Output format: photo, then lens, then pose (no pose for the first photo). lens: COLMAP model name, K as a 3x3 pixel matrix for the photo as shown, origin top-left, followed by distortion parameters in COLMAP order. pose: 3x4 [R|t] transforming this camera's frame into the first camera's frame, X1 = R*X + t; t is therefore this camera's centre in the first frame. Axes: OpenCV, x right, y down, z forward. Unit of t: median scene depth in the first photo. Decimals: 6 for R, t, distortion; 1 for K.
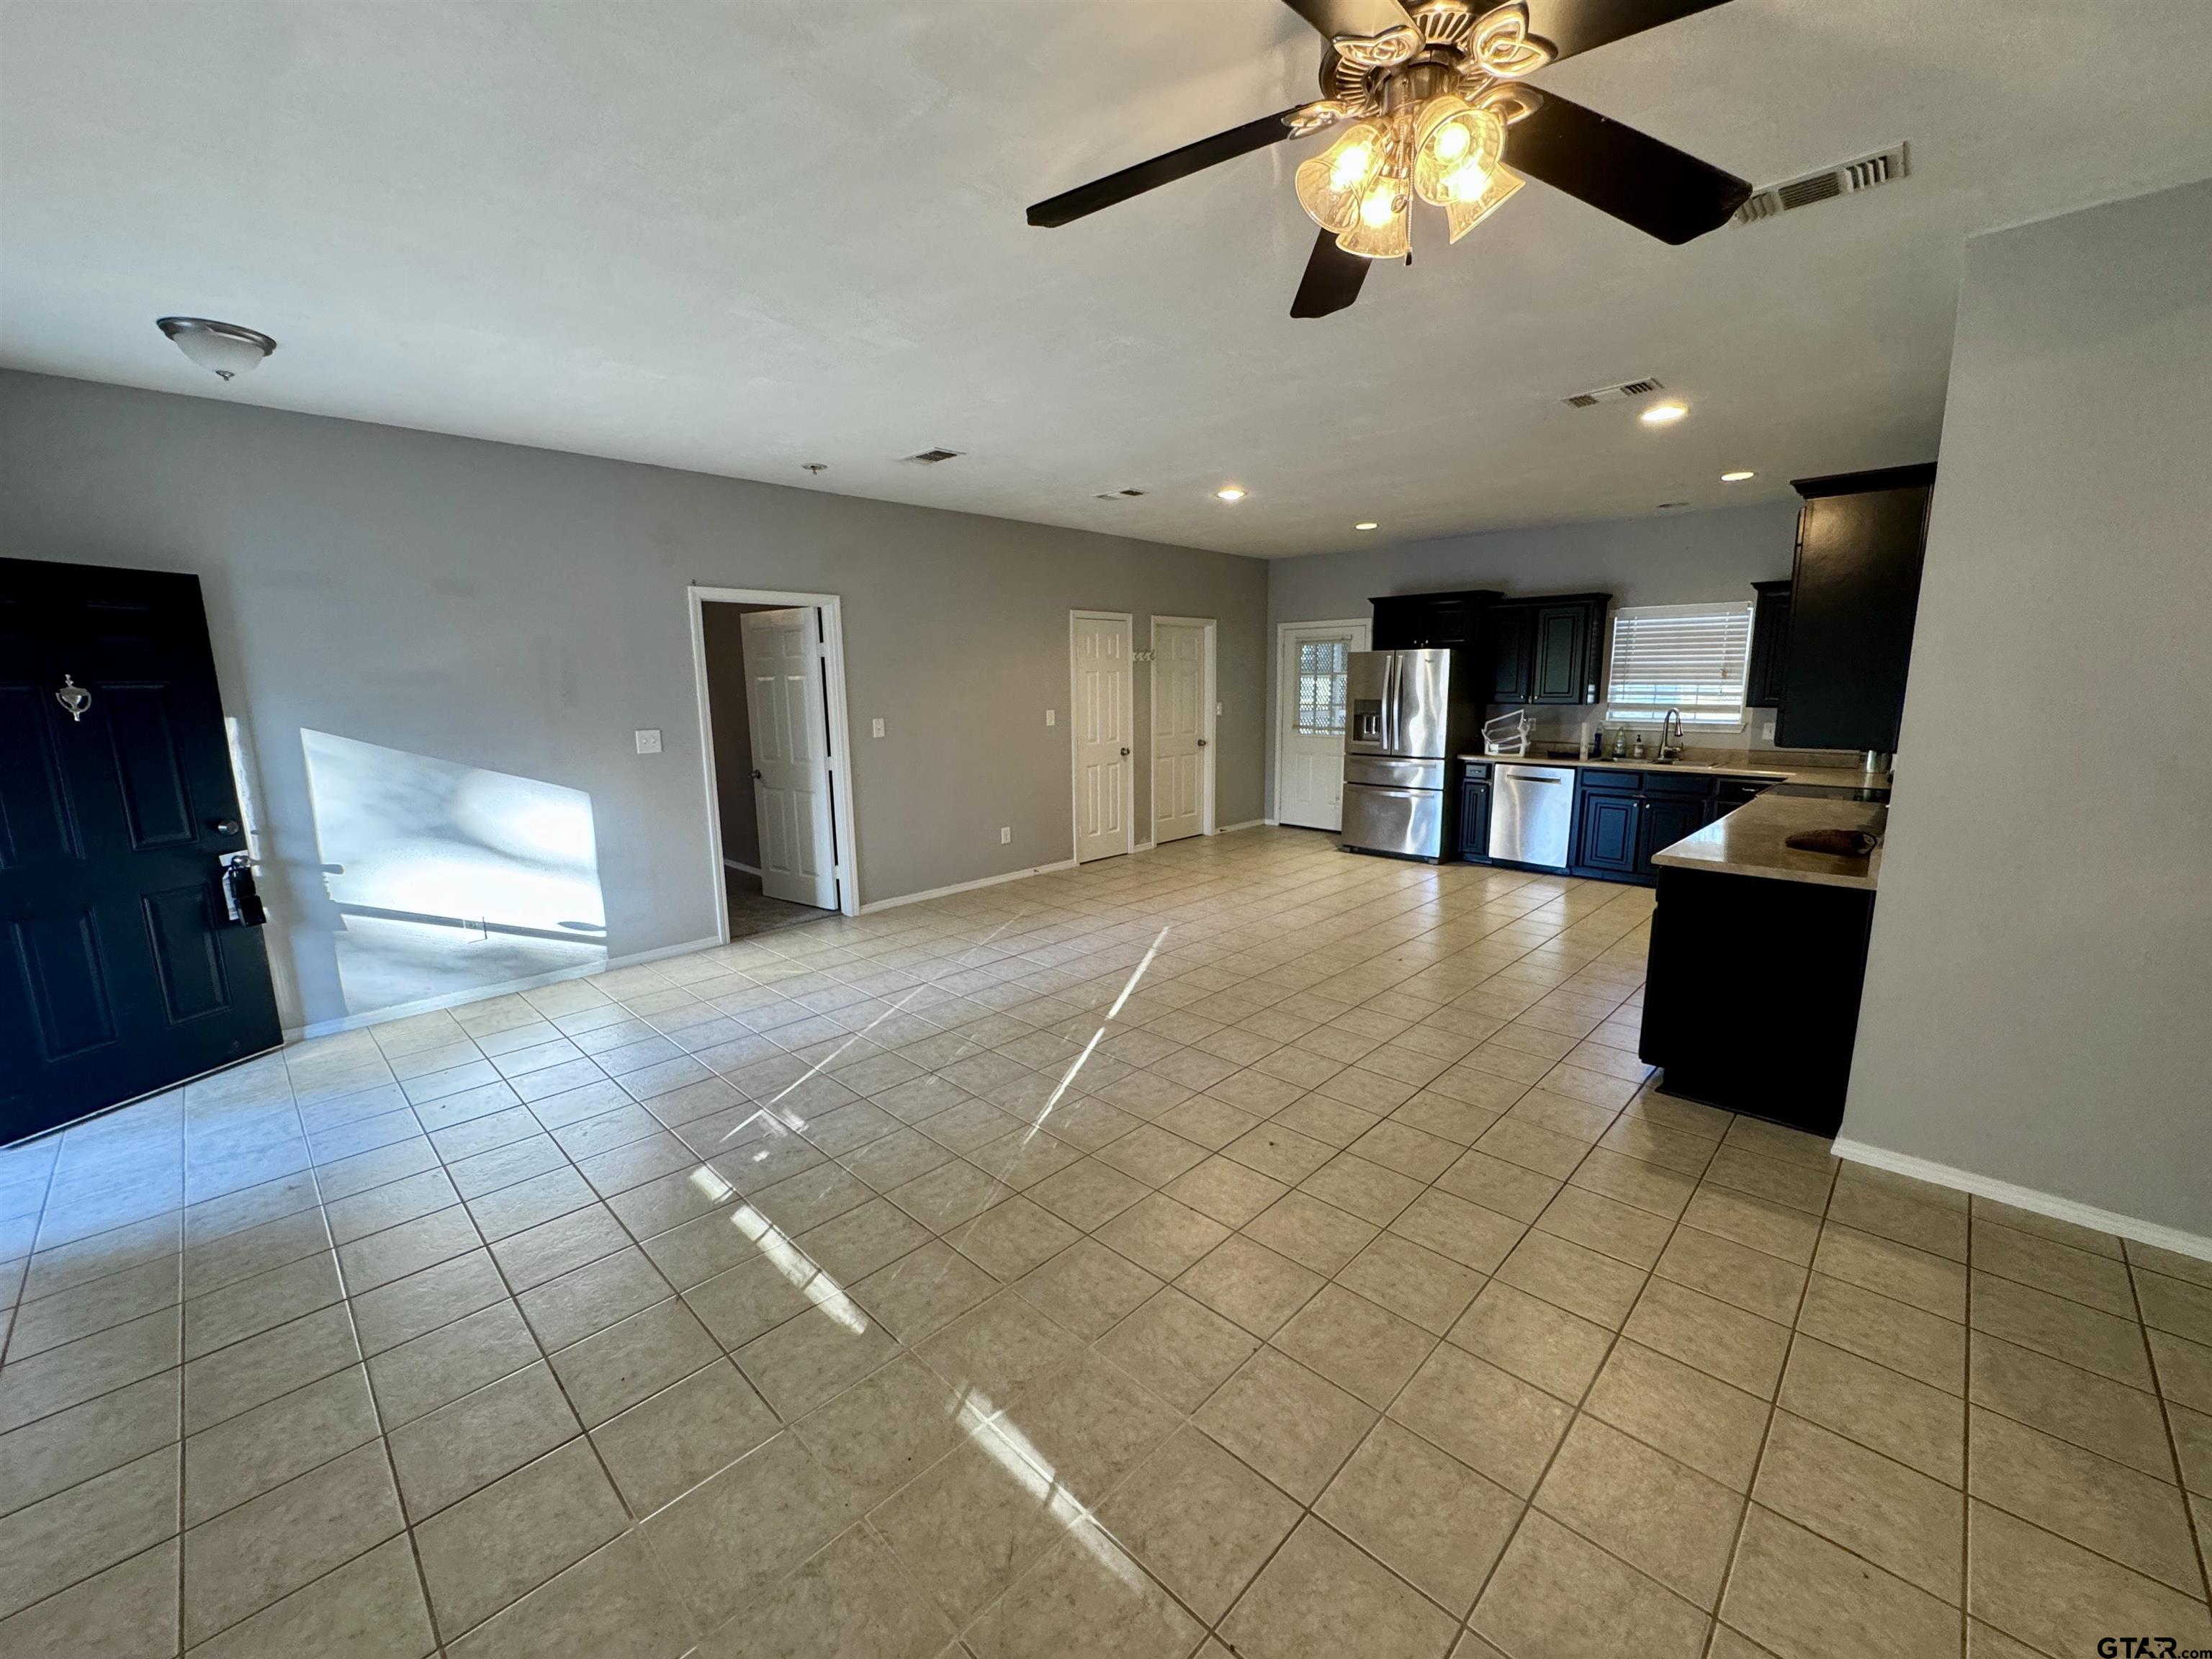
lens RADIAL K [[882.6, 0, 1106.0], [0, 882.6, 829.5], [0, 0, 1]] dist [-0.001065, -0.000437]
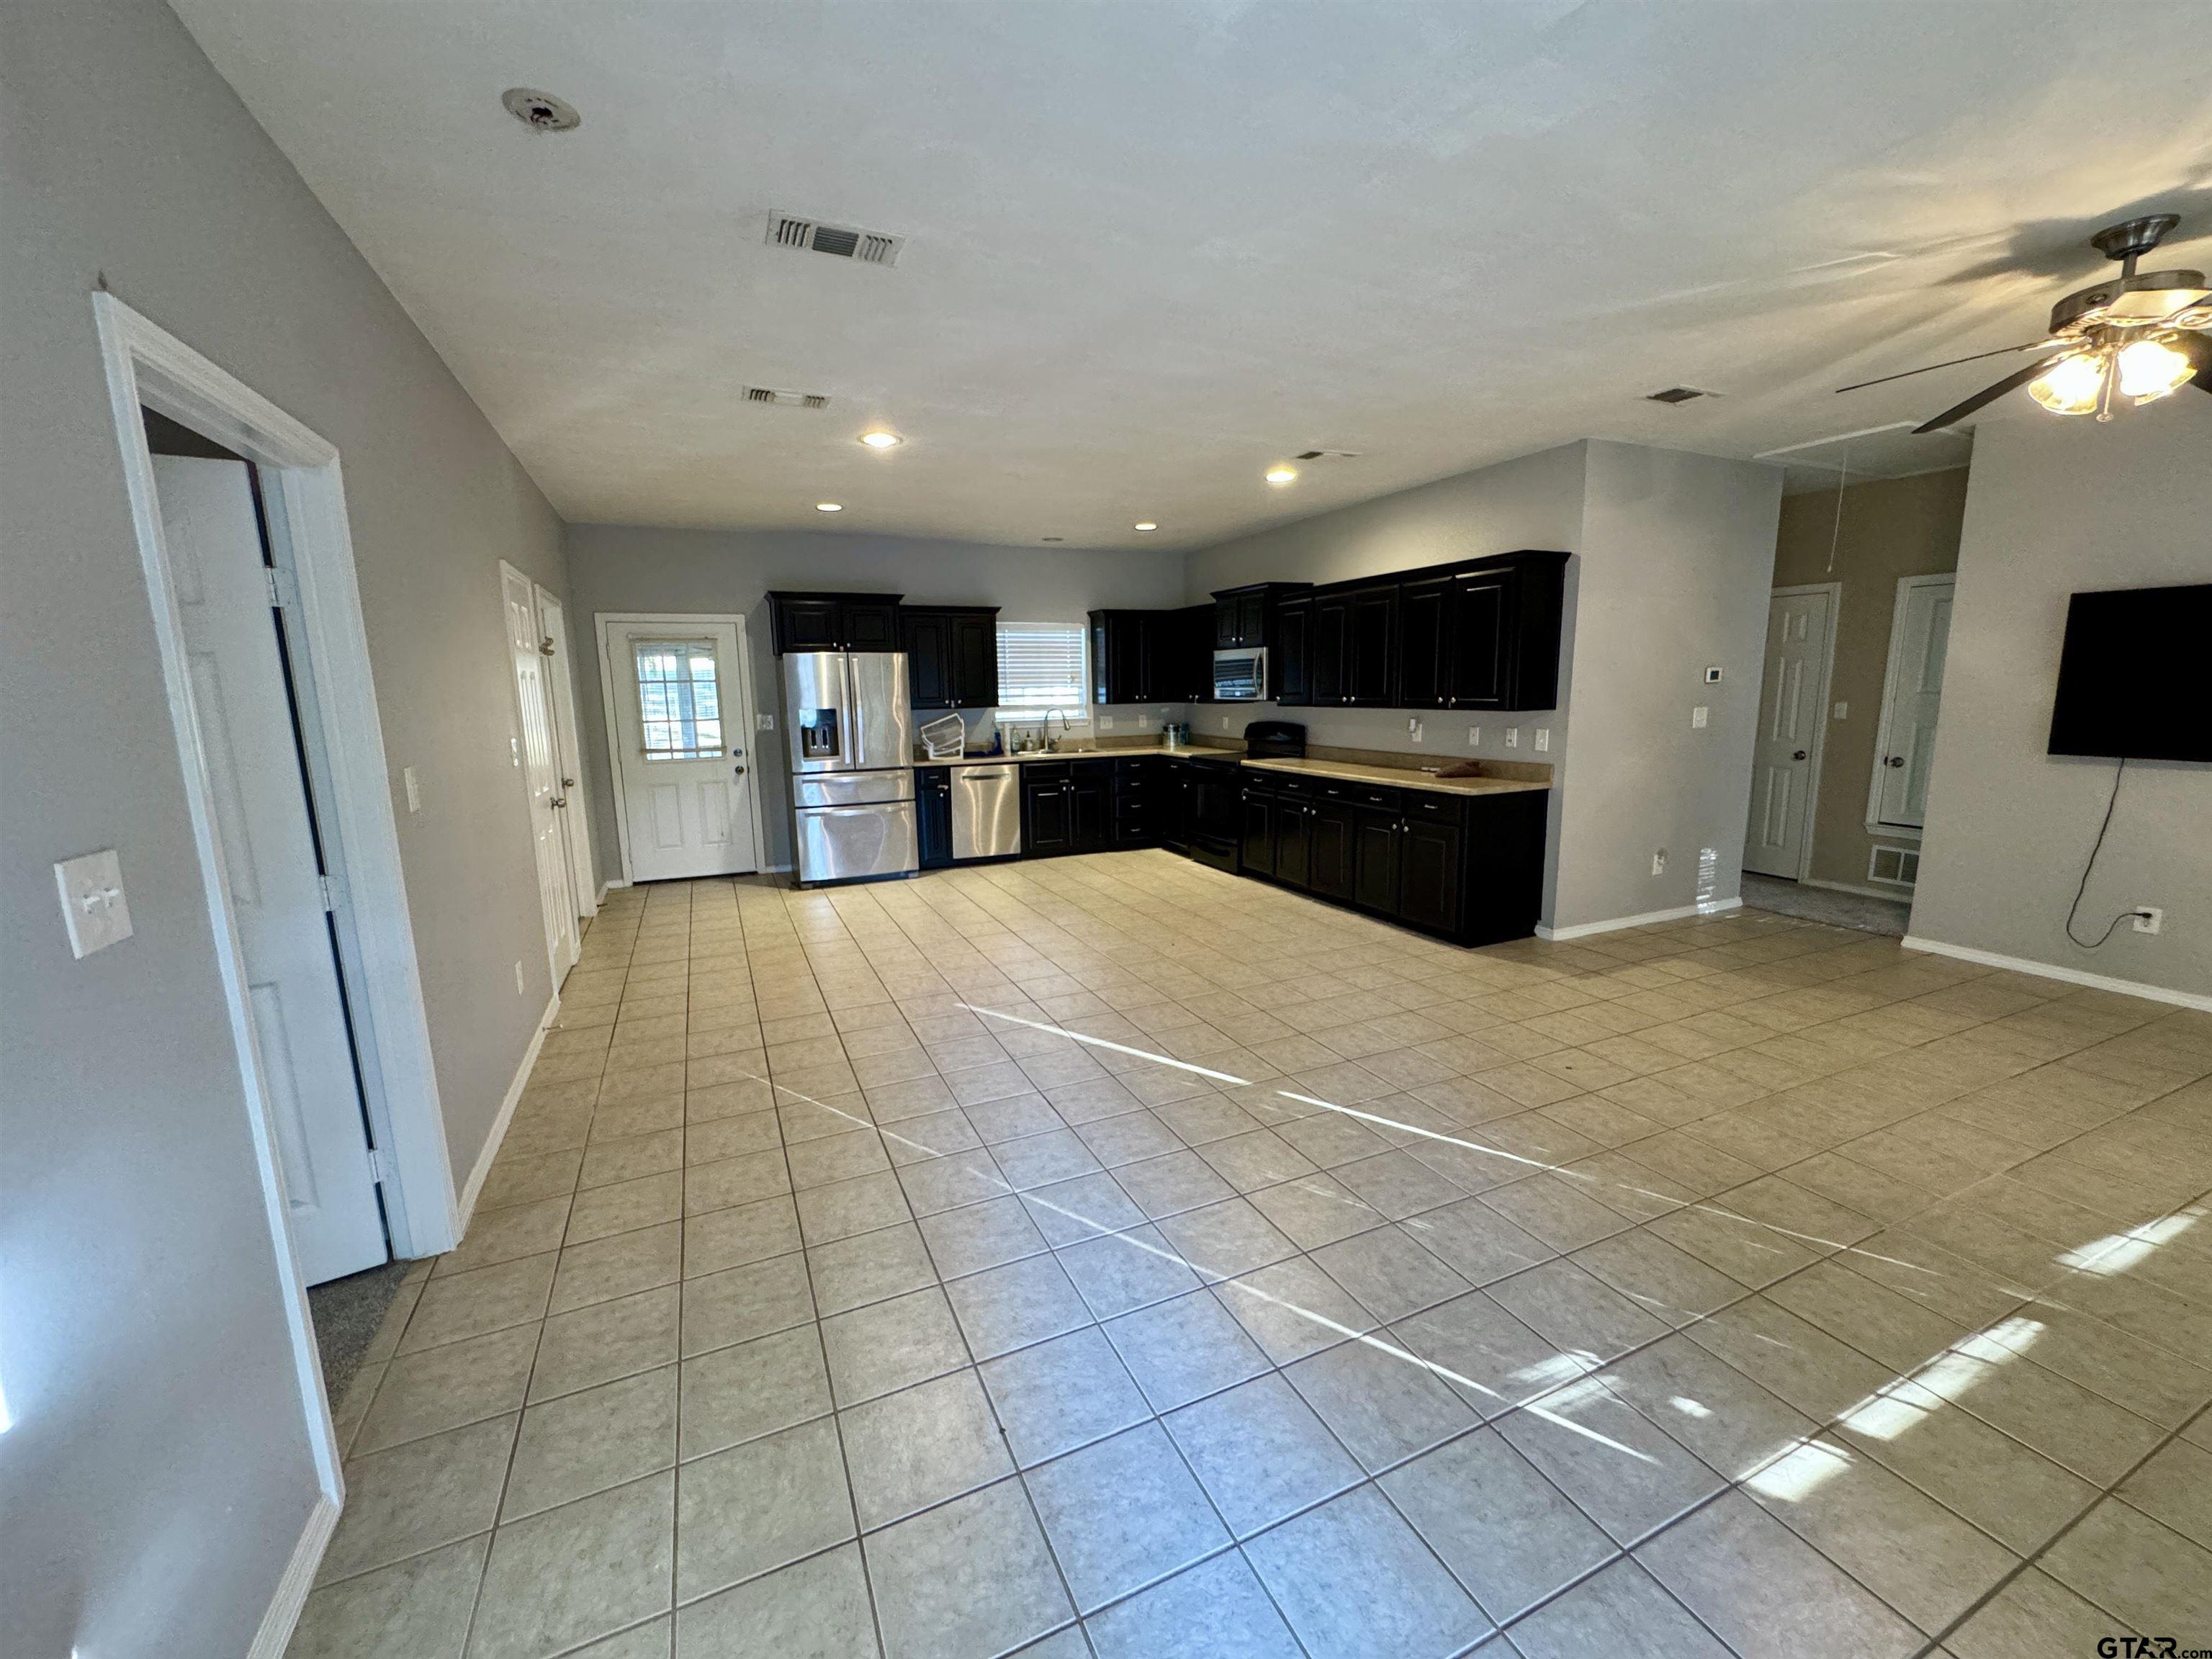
lens RADIAL K [[882.6, 0, 1106.0], [0, 882.6, 829.5], [0, 0, 1]] dist [-0.001065, -0.000437]
pose [[0.366092, -0.149208, 0.918539, -0.669210], [0.171978, 0.980908, 0.090796, -0.099494], [-0.914549, 0.124728, 0.384763, 0.691469]]
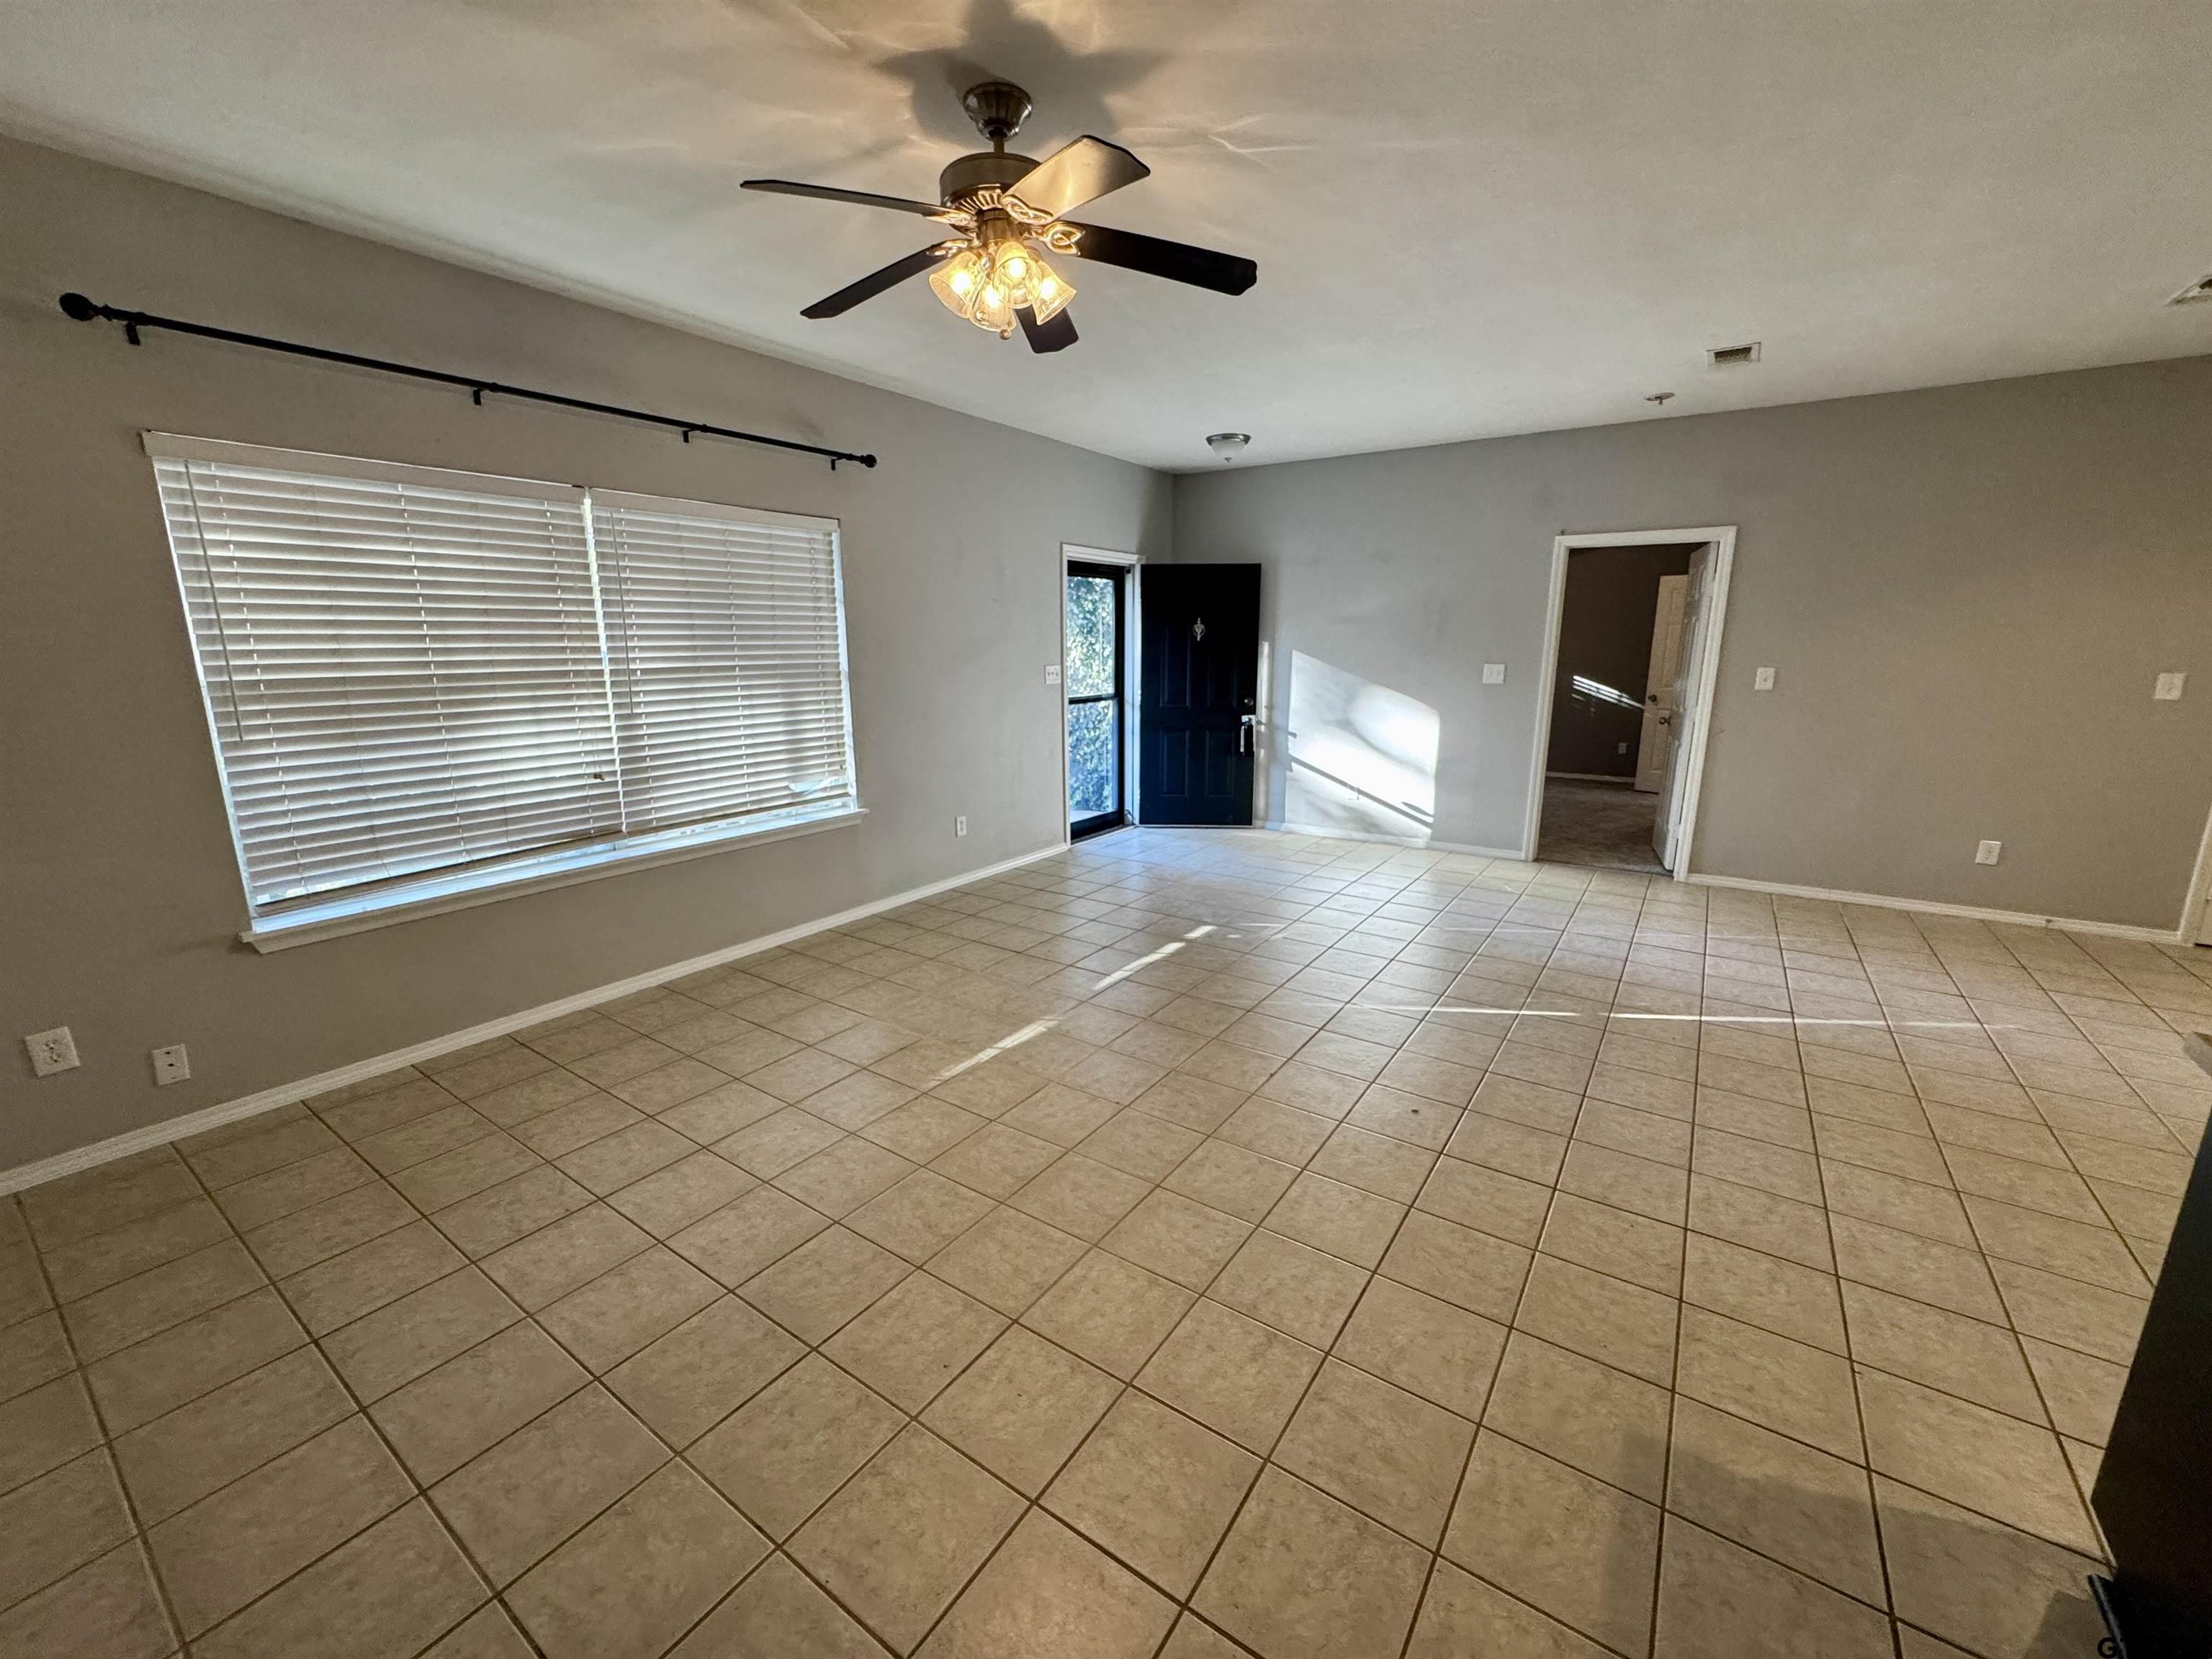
lens RADIAL K [[882.6, 0, 1106.0], [0, 882.6, 829.5], [0, 0, 1]] dist [-0.001065, -0.000437]
pose [[0.167414, 0.220657, -0.960876, 0.627493], [-0.169348, 0.966581, 0.192462, -0.038391], [0.971233, 0.130501, 0.199187, 0.292625]]
